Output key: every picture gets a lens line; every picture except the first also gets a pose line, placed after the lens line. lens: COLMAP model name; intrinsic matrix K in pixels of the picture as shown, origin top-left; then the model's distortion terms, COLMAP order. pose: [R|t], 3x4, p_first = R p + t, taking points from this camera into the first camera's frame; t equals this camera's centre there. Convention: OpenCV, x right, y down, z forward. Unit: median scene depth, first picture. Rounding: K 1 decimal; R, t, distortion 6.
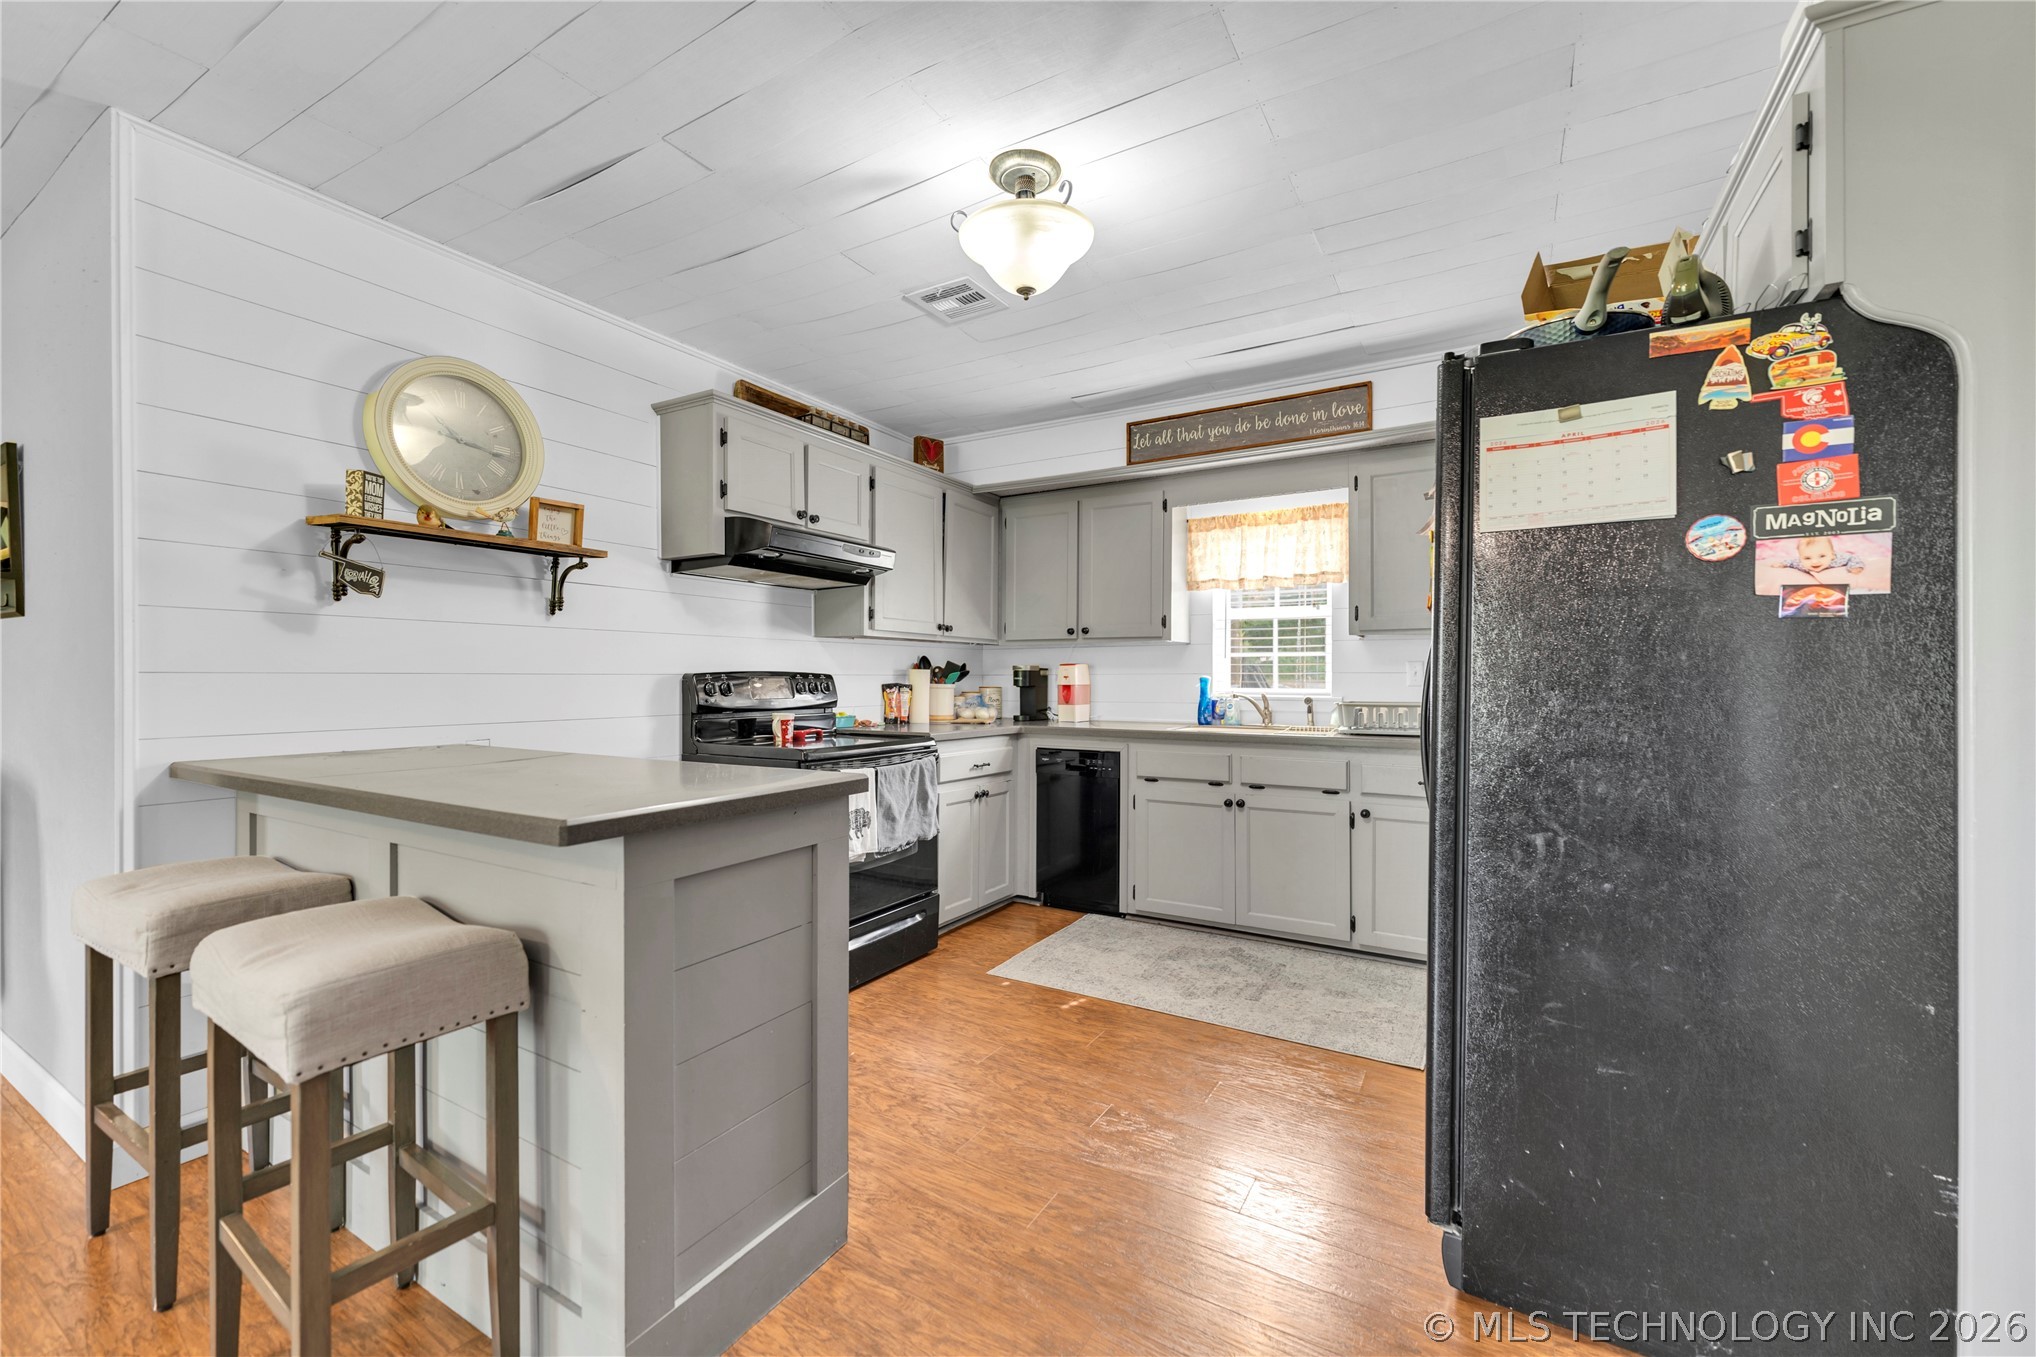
lens RADIAL K [[823.8, 0, 1016.8], [0, 823.8, 679.4], [0, 0, 1]] dist [0.006163, -0.000519]
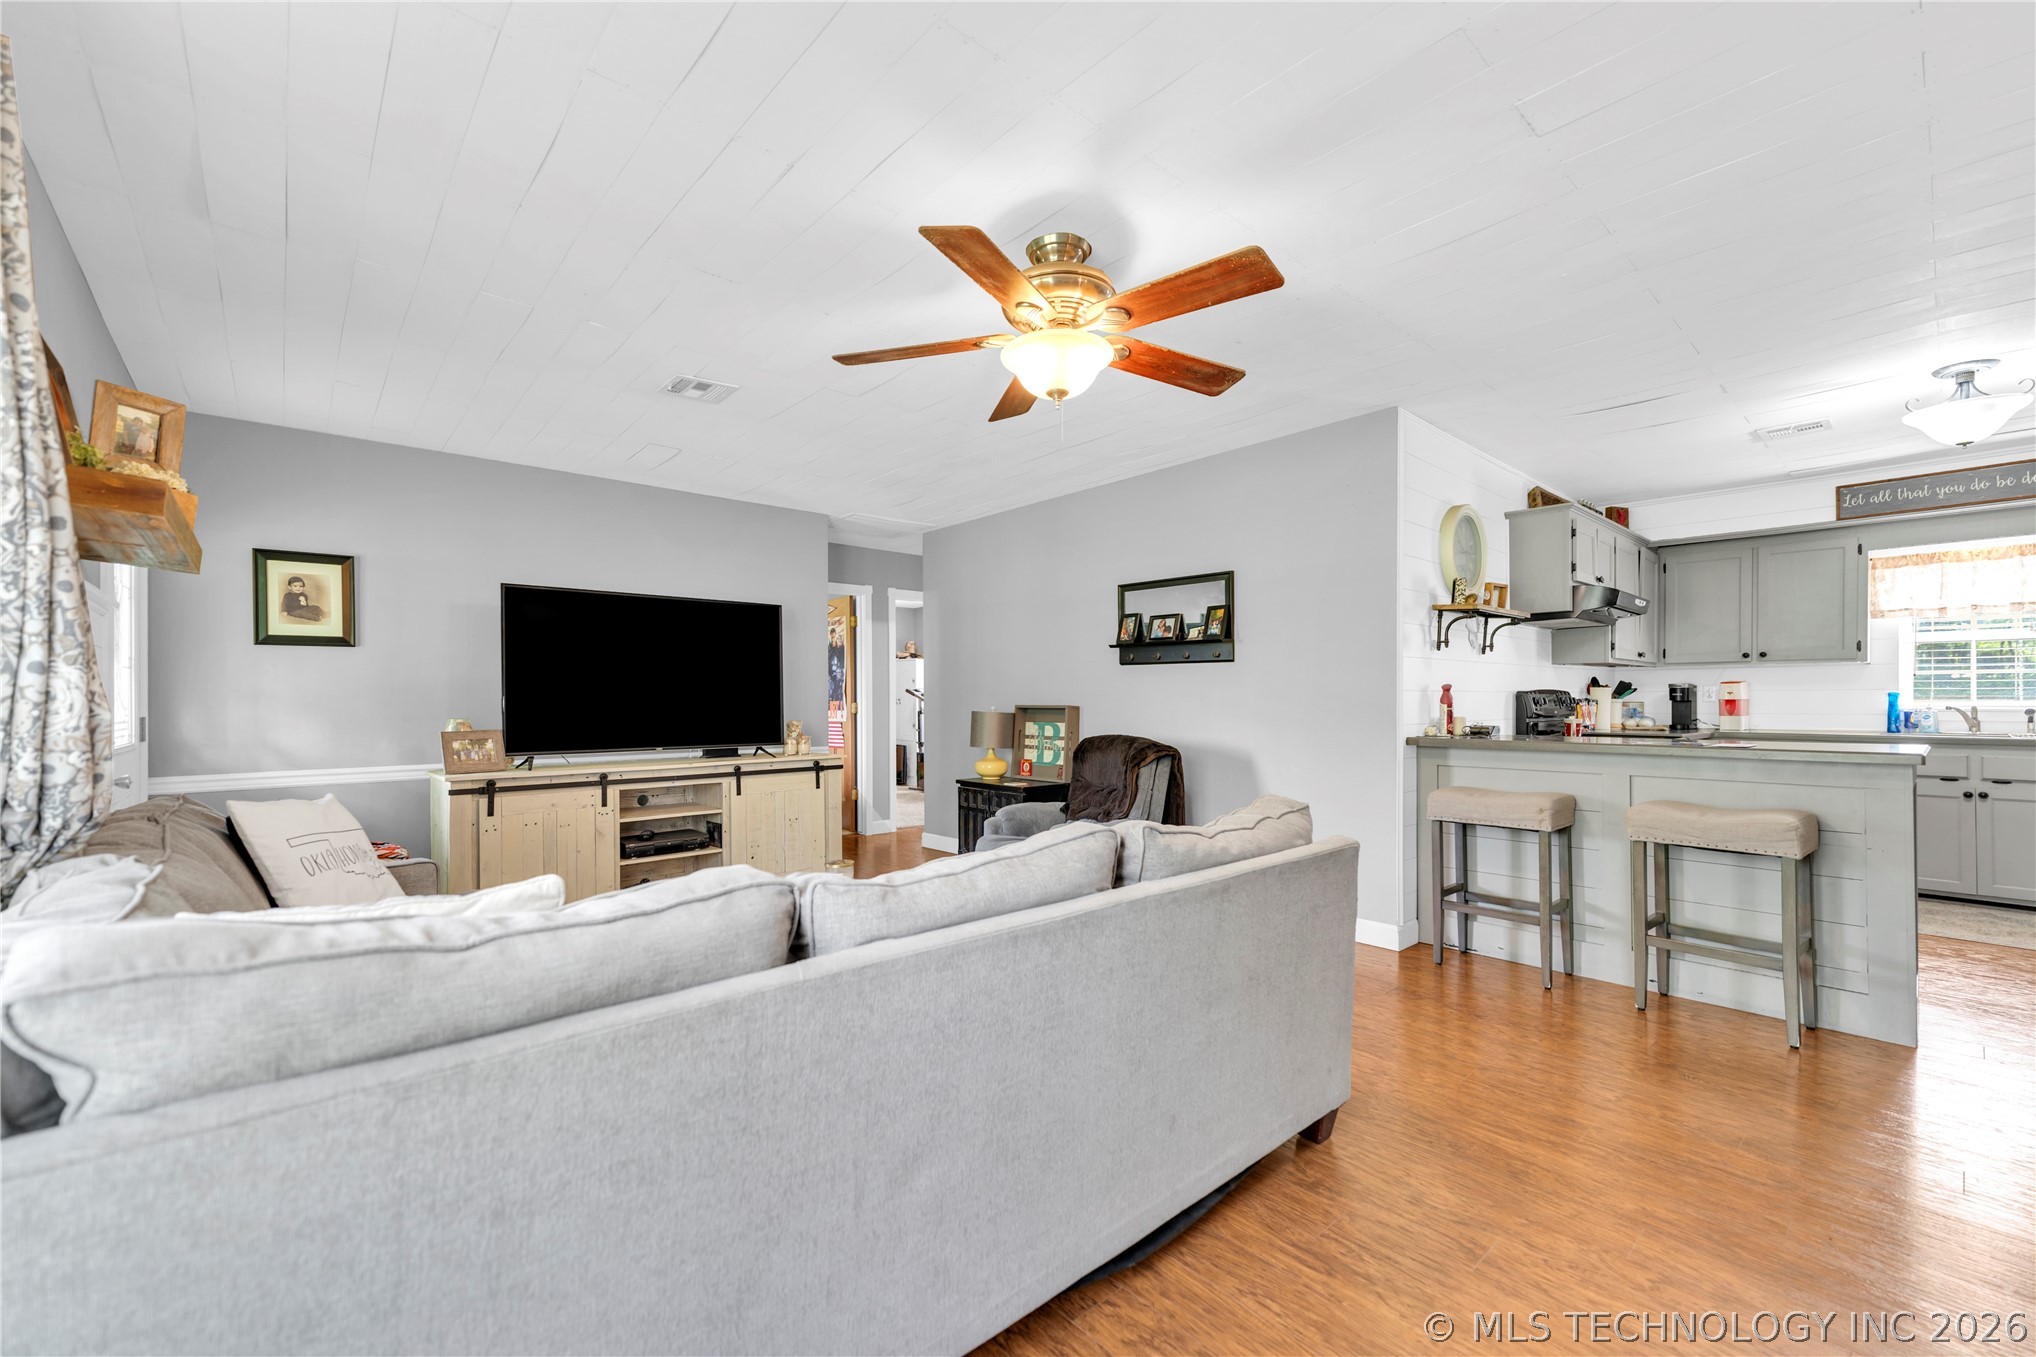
lens RADIAL K [[823.8, 0, 1013.1], [0, 823.8, 699.3], [0, 0, 1]] dist [0.006163, -0.000519]
pose [[0.947945, -0.001845, -0.318429, -0.754796], [0.002063, 0.999998, 0.000345, 0.005735], [0.318428, -0.000984, 0.947947, -0.670934]]
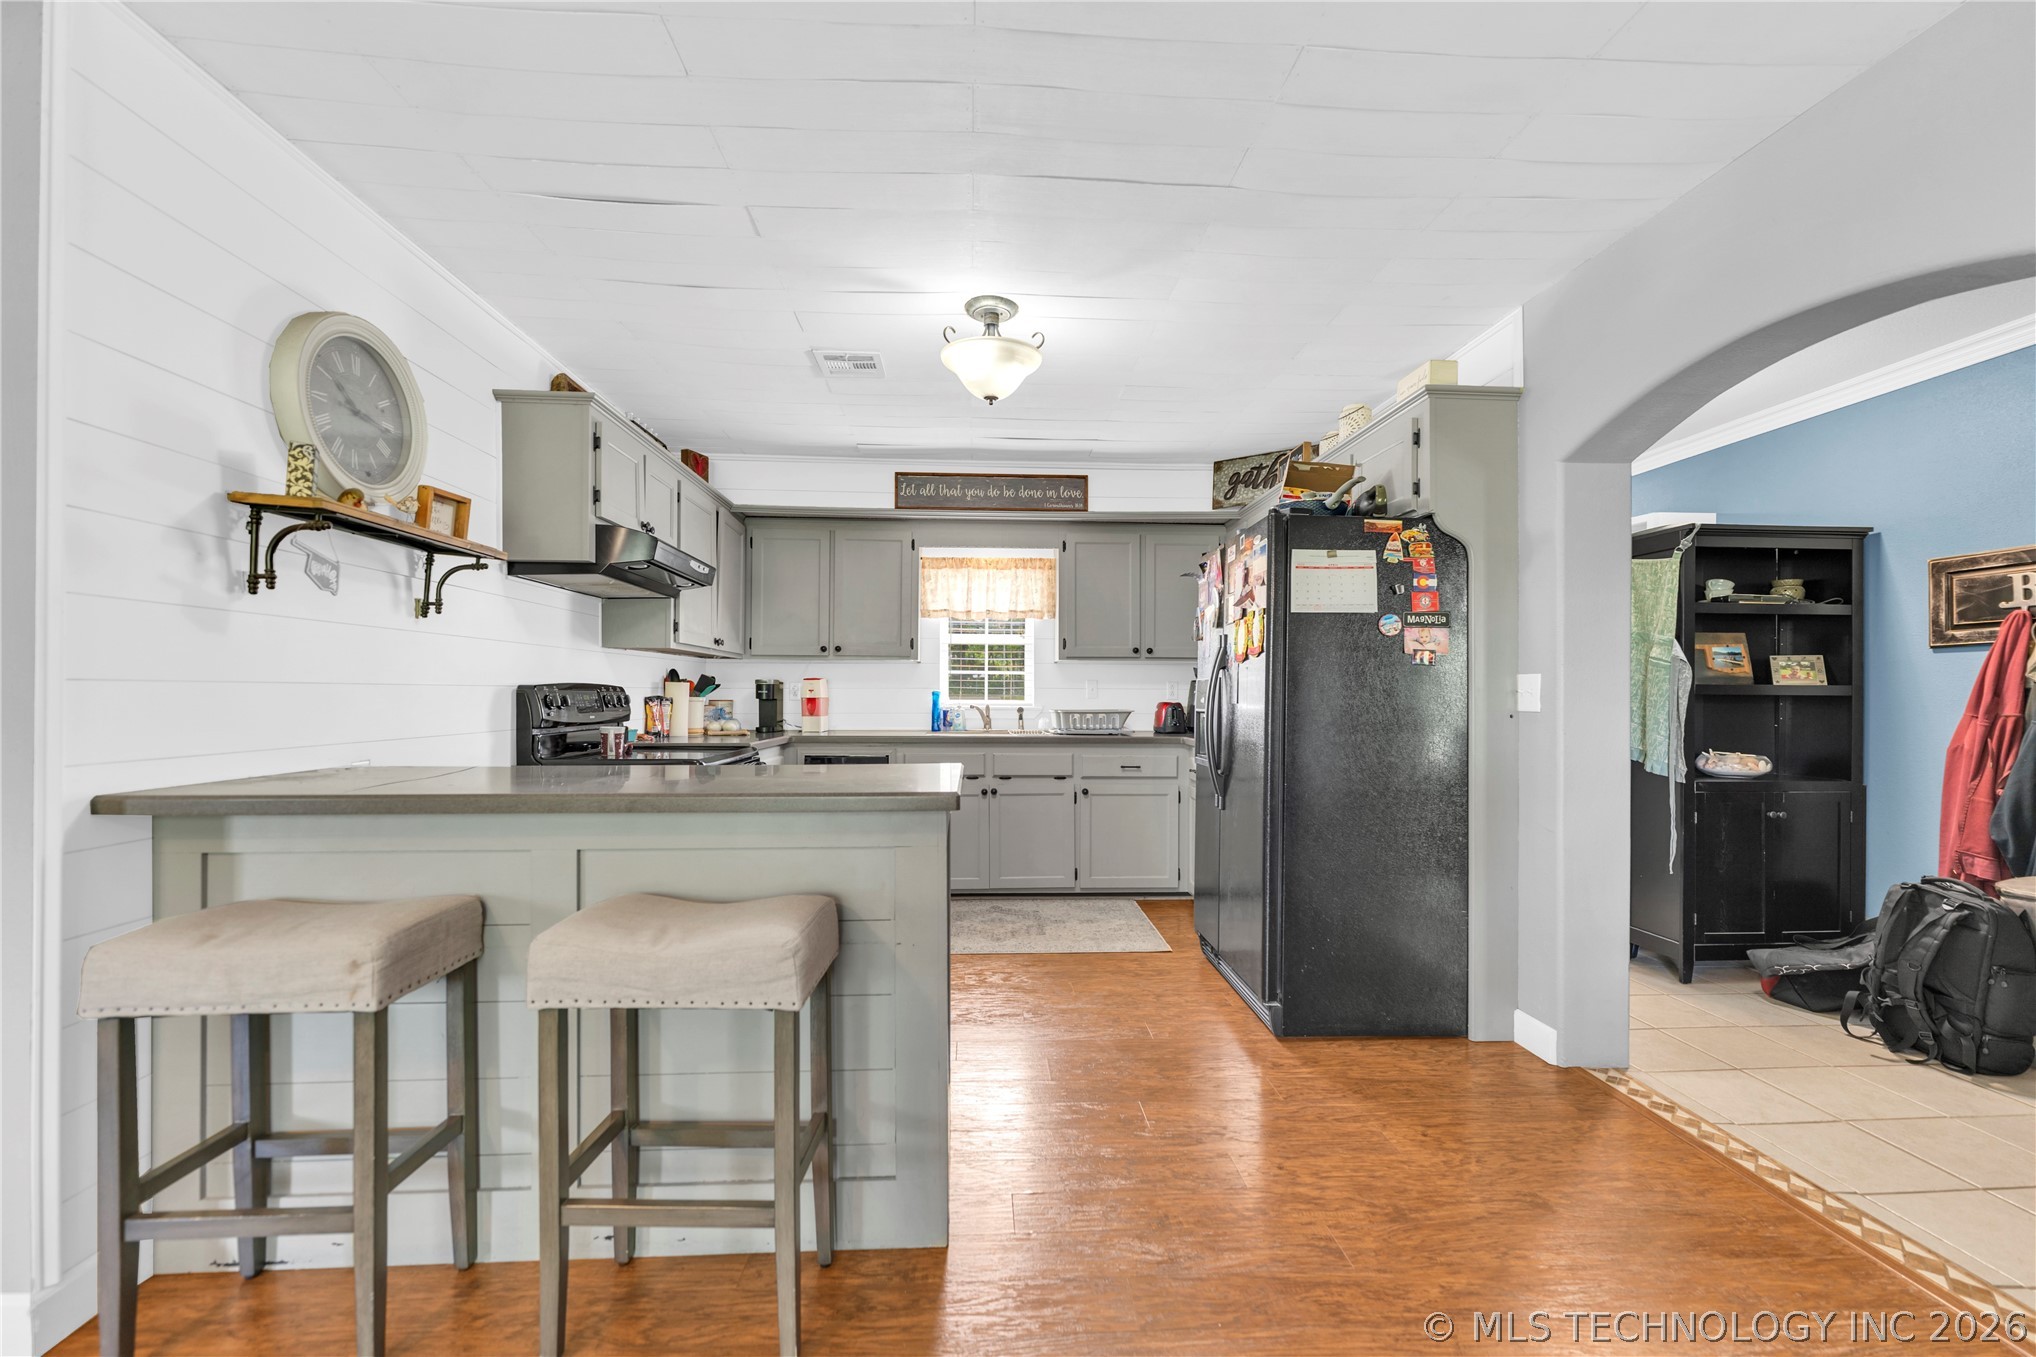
lens RADIAL K [[823.8, 0, 1022.1], [0, 823.8, 687.8], [0, 0, 1]] dist [0.006163, -0.000519]
pose [[0.831272, 0.006925, 0.555823, -0.426640], [-0.003440, 0.999967, -0.007314, 0.001198], [-0.555856, 0.004167, 0.831268, -0.077330]]
